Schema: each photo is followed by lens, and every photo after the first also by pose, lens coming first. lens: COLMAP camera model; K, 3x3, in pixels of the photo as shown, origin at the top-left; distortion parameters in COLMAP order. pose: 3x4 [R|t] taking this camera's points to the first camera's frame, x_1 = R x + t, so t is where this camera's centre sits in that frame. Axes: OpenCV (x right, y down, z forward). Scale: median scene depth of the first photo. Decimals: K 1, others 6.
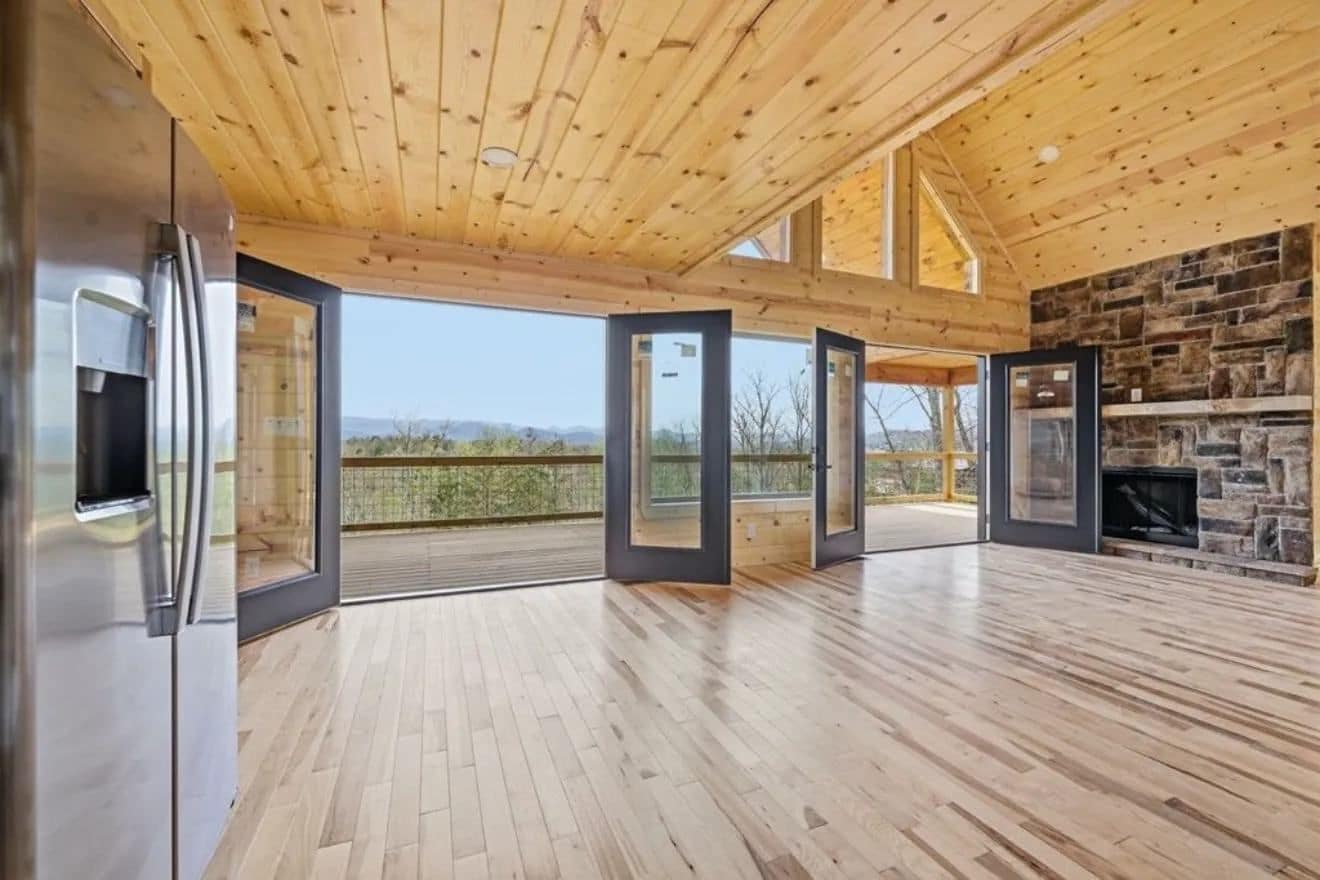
lens RADIAL K [[537.9, 0, 653.8], [0, 537.9, 438.3], [0, 0, 1]] dist [0.000457, -0.000129]
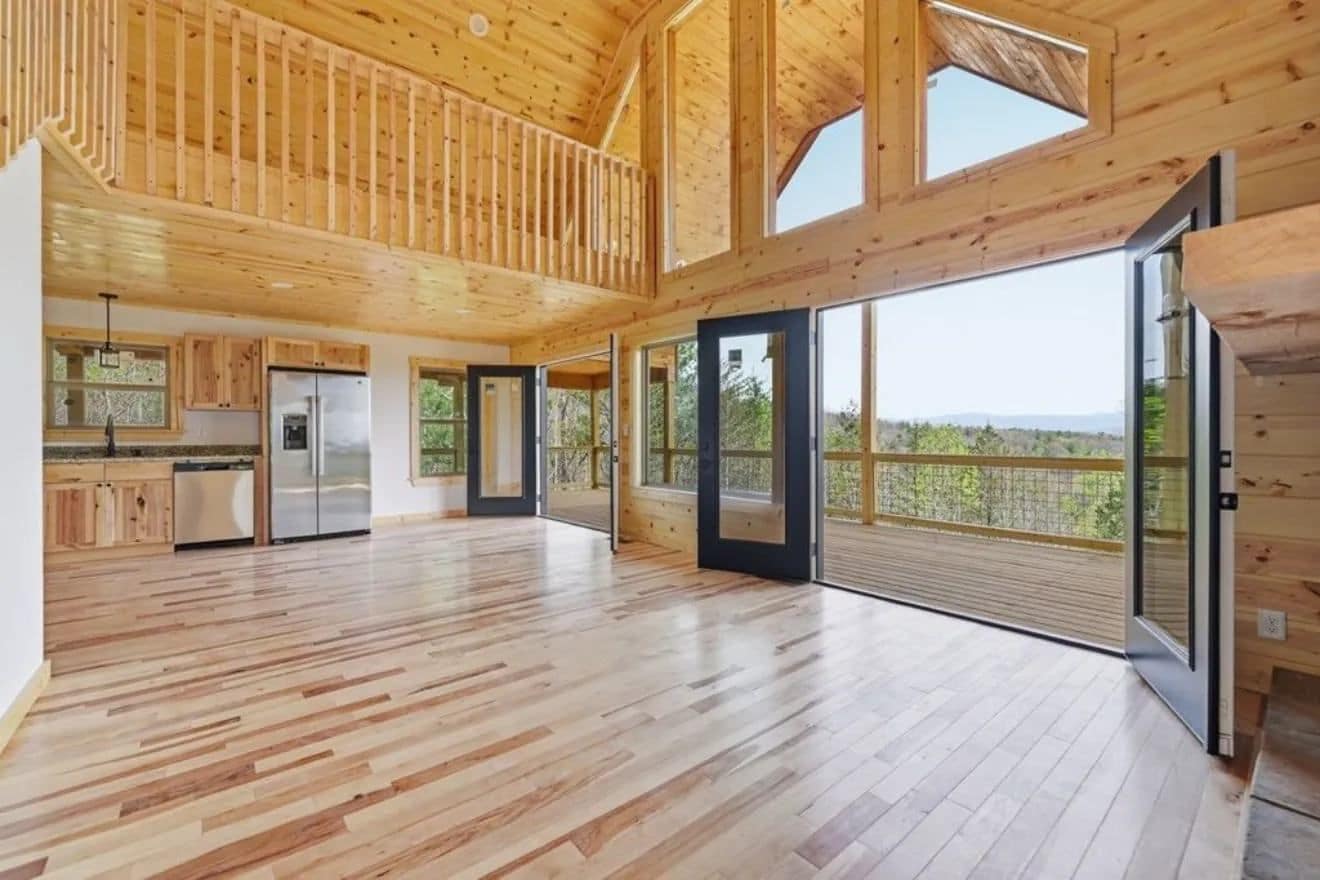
lens RADIAL K [[537.9, 0, 652.4], [0, 537.9, 437.0], [0, 0, 1]] dist [0.000457, -0.000129]
pose [[0.288045, -0.002599, -0.957613, 1.010601], [0.005262, 0.999986, -0.001131, 0.004933], [0.957603, -0.004713, 0.288054, 0.531694]]
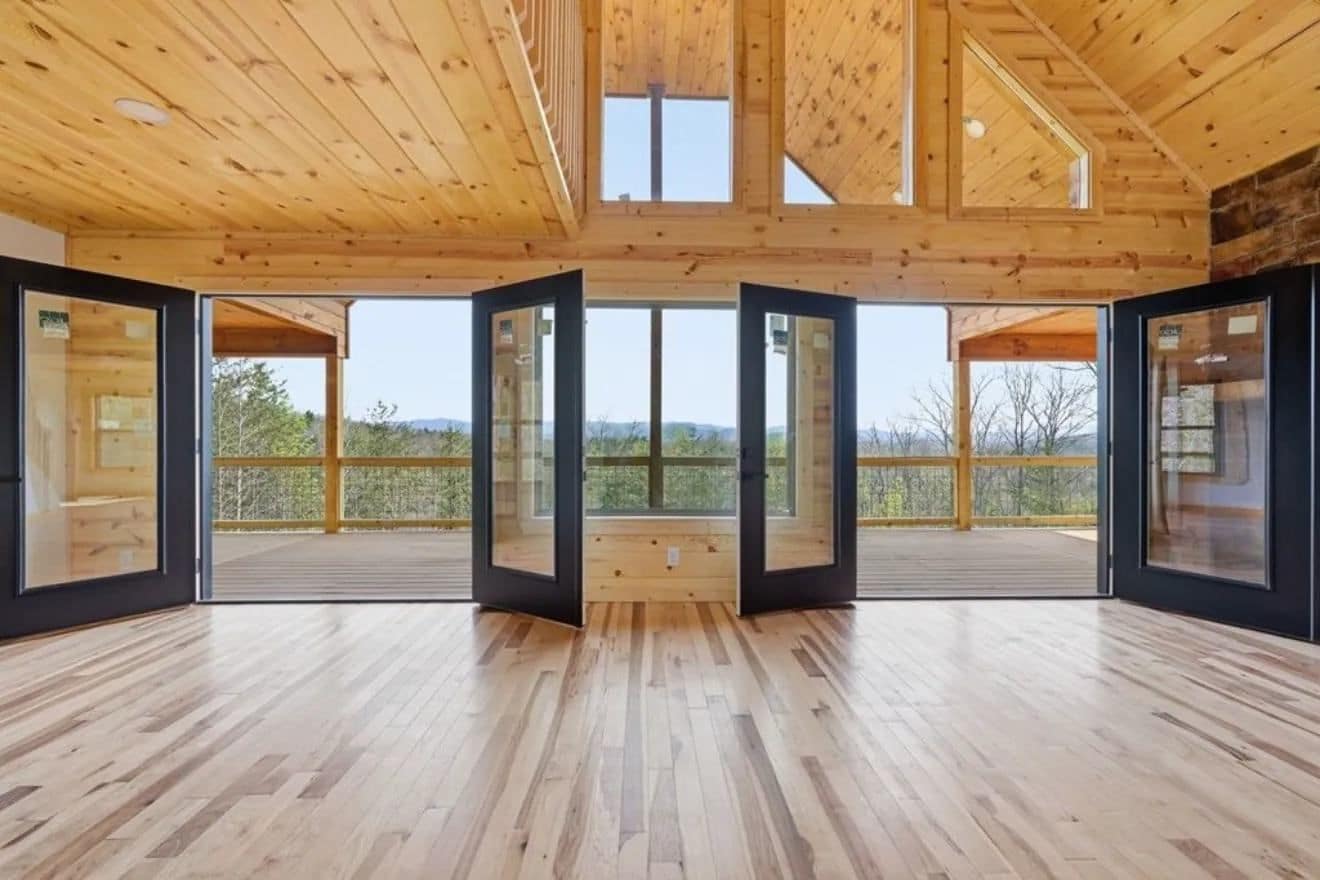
lens RADIAL K [[537.9, 0, 656.2], [0, 537.9, 441.1], [0, 0, 1]] dist [0.000457, -0.000129]
pose [[0.932531, -0.002738, -0.361080, 0.380465], [0.004571, 0.999981, 0.004224, 0.002234], [0.361062, -0.005589, 0.932525, 0.236306]]
